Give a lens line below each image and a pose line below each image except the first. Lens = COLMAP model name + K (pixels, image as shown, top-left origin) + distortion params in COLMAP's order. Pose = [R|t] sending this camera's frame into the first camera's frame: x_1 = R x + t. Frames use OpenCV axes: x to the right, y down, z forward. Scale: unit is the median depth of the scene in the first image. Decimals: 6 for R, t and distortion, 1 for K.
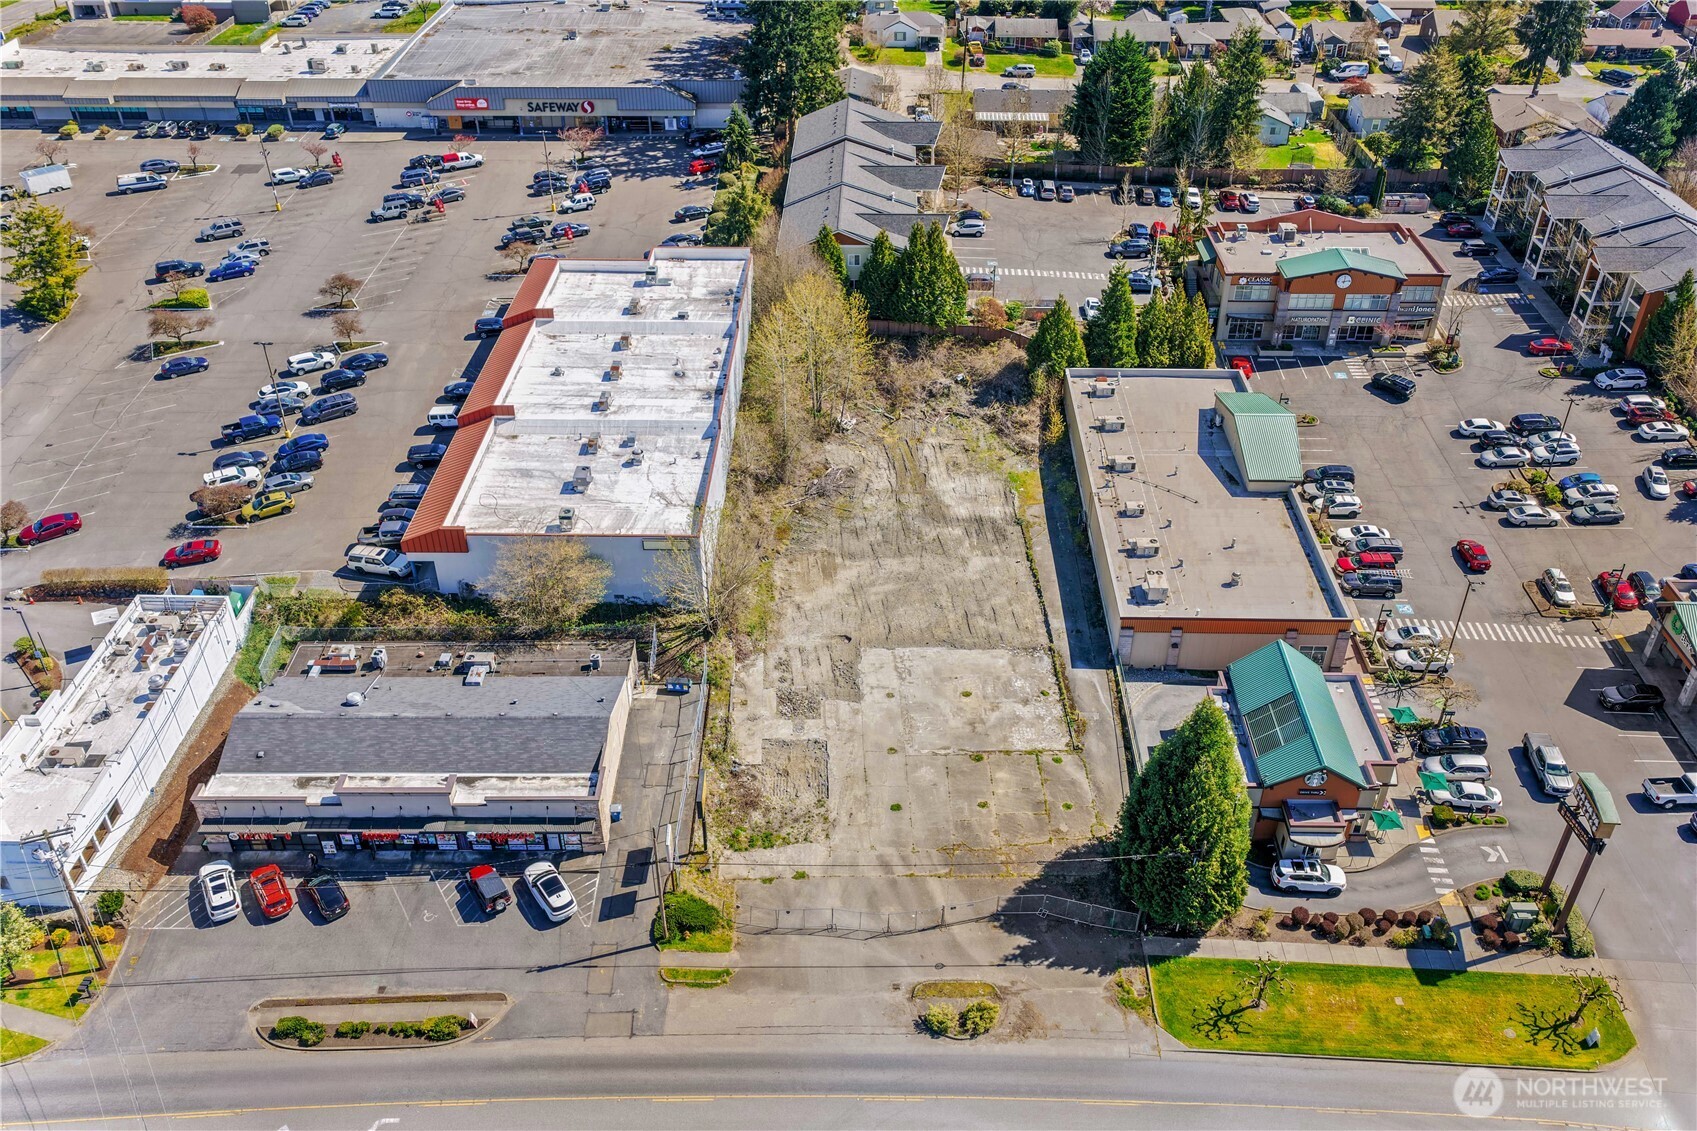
lens RADIAL K [[1406.2, 0, 848.5], [0, 1406.2, 565.5], [0, 0, 1]] dist [-0.007263, 0.028132]
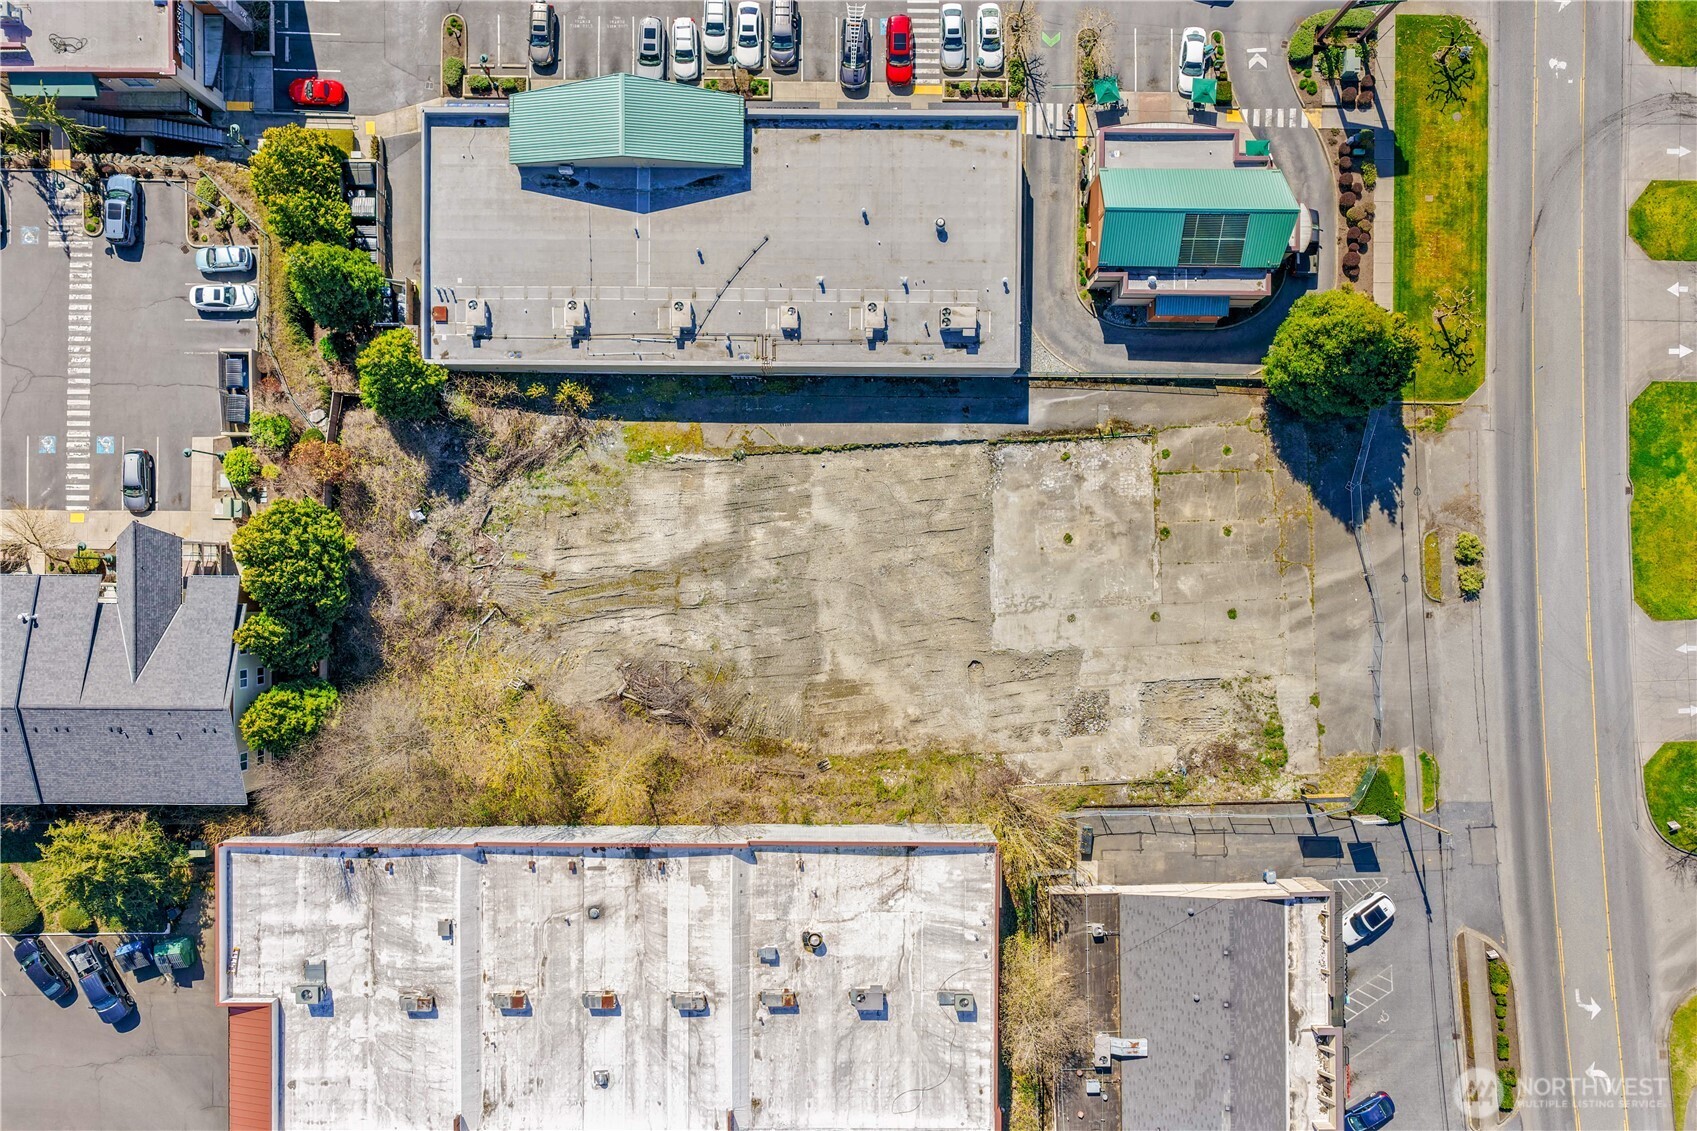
lens RADIAL K [[1430.6, 0, 842.8], [0, 1430.6, 613.2], [0, 0, 1]] dist [-0.004105, 0.020097]
pose [[-0.018152, -0.999555, -0.023674, 0.051533], [0.573236, -0.029804, 0.818848, -0.692380], [-0.819189, 0.001293, 0.573522, 0.493639]]
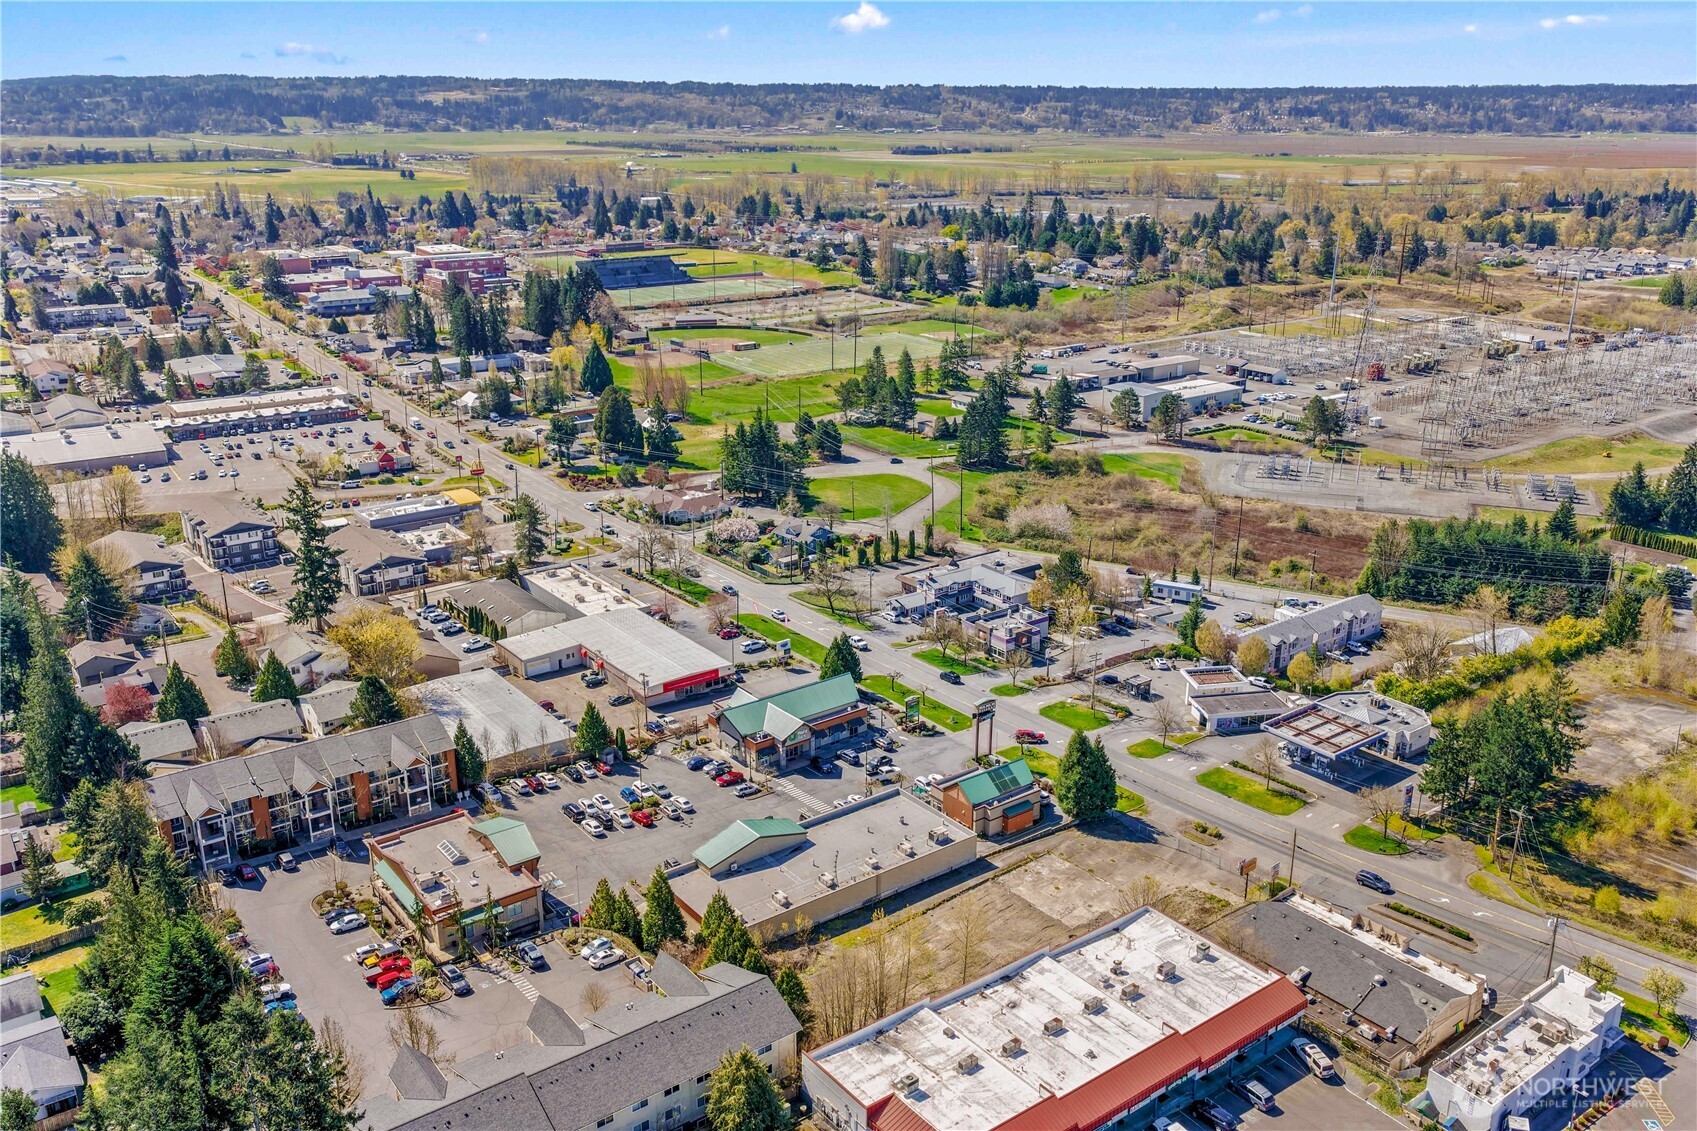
lens RADIAL K [[1408.1, 0, 848.5], [0, 1408.1, 565.5], [0, 0, 1]] dist [-0.010289, 0.032445]
pose [[-0.620680, -0.249853, 0.743189, -0.852639], [0.449029, 0.663760, 0.598160, -1.193939], [-0.642751, 0.704979, -0.299792, 1.234373]]
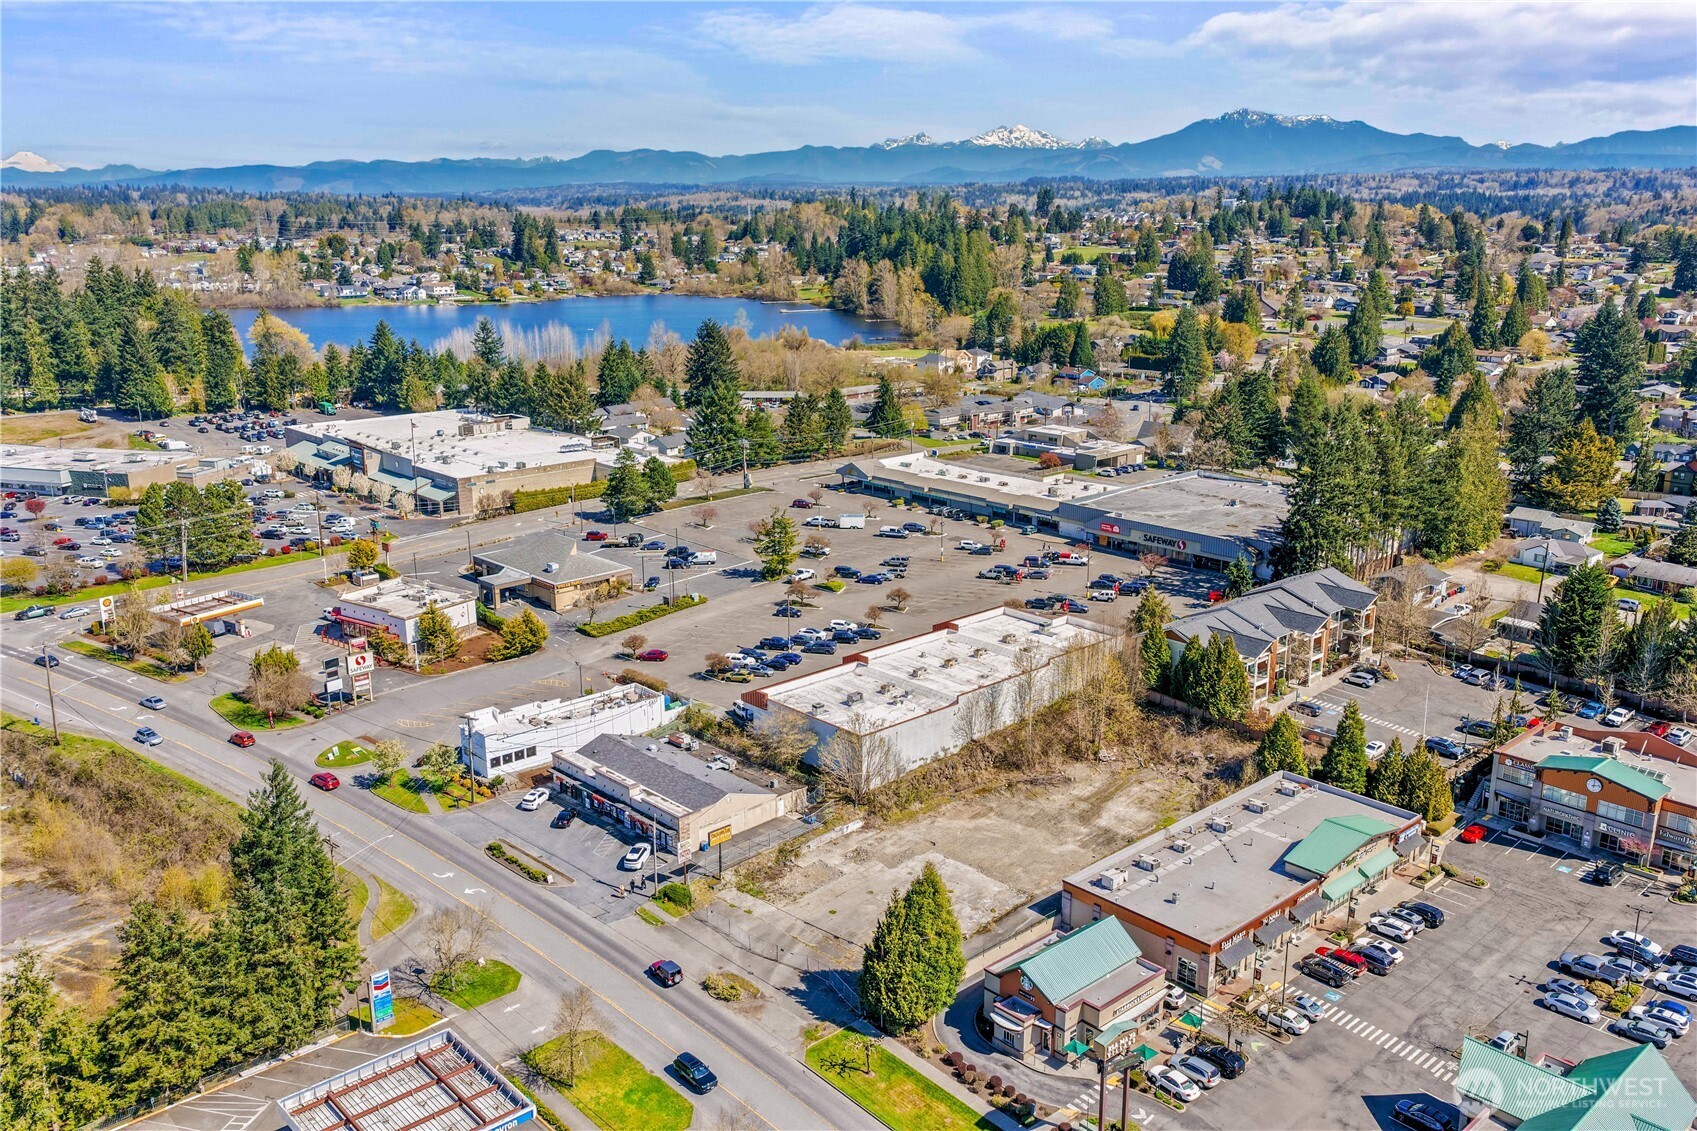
lens RADIAL K [[1406.2, 0, 848.5], [0, 1406.2, 565.5], [0, 0, 1]] dist [-0.007263, 0.028132]
pose [[0.689739, 0.184089, -0.700266, 0.818750], [-0.411958, 0.895118, -0.170452, 0.070713], [0.595442, 0.406047, 0.693235, -0.148321]]
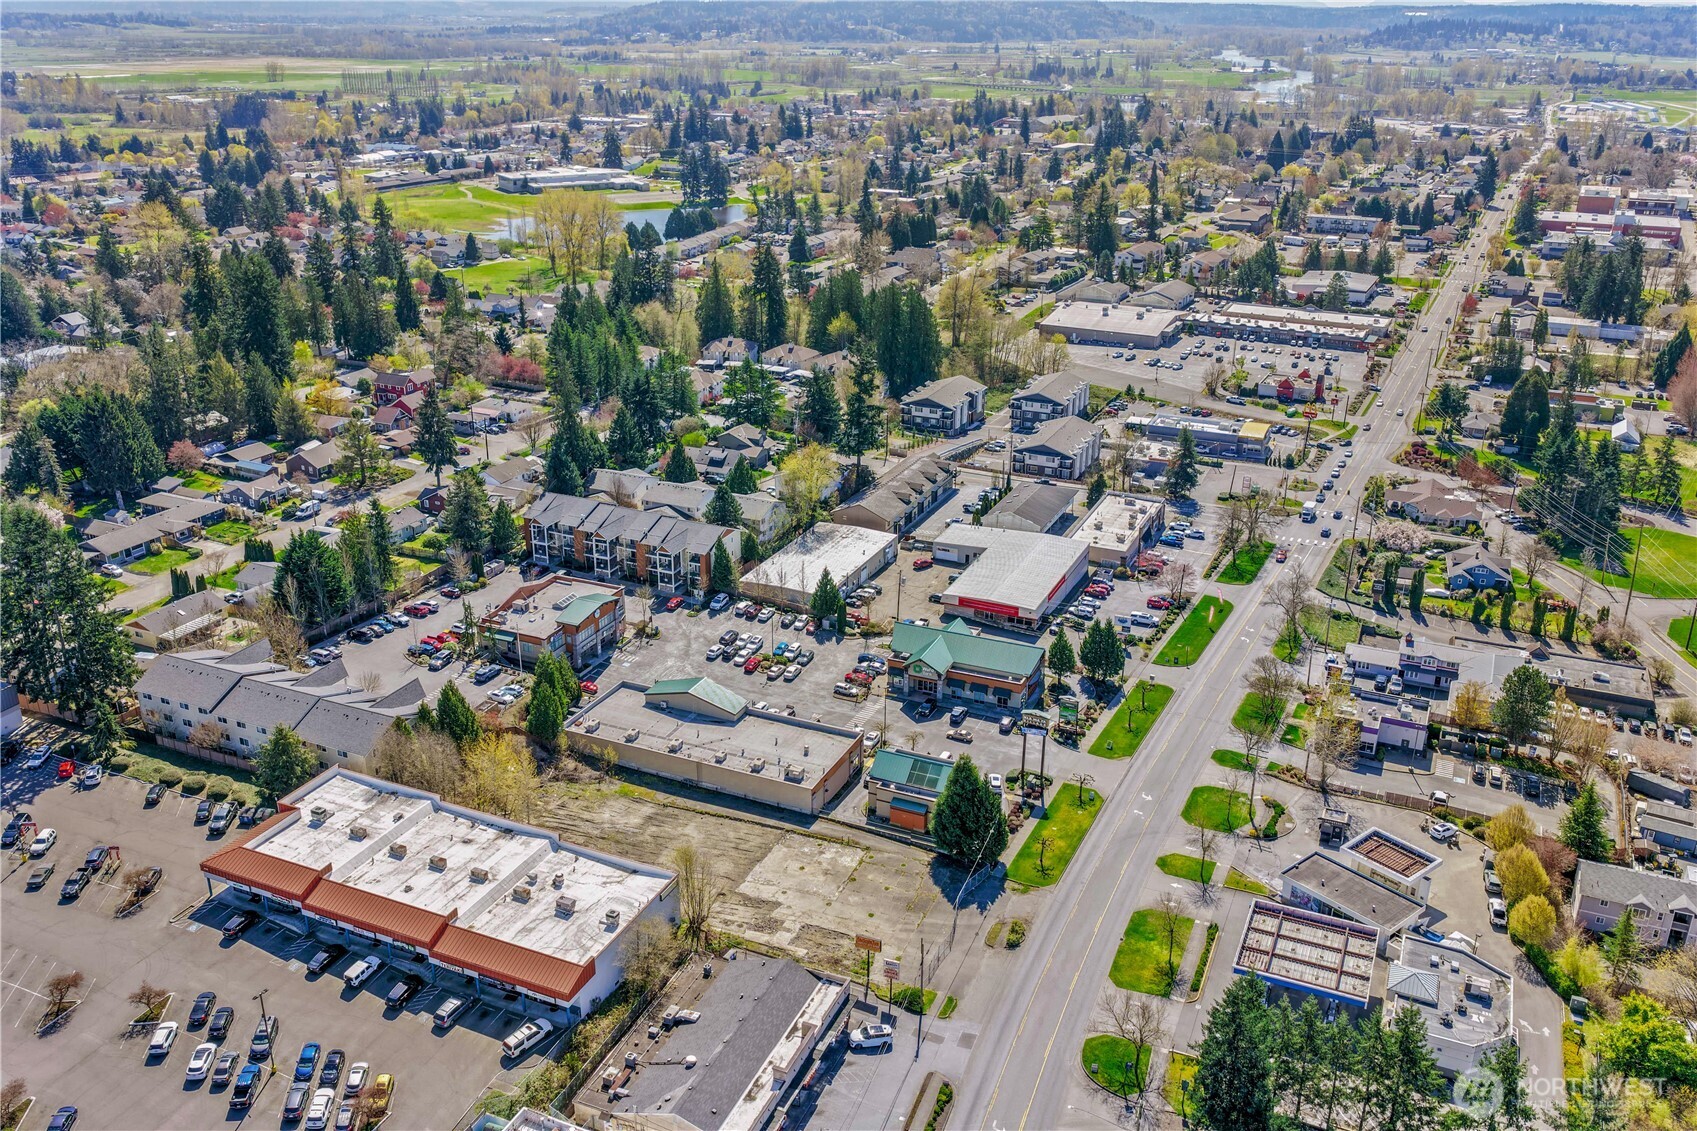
lens RADIAL K [[1408.1, 0, 848.5], [0, 1408.1, 565.5], [0, 0, 1]] dist [-0.010289, 0.032445]
pose [[0.386405, -0.337573, 0.858333, -1.075193], [0.522081, 0.847227, 0.098174, -0.311252], [-0.760344, 0.410185, 0.503613, -0.046051]]
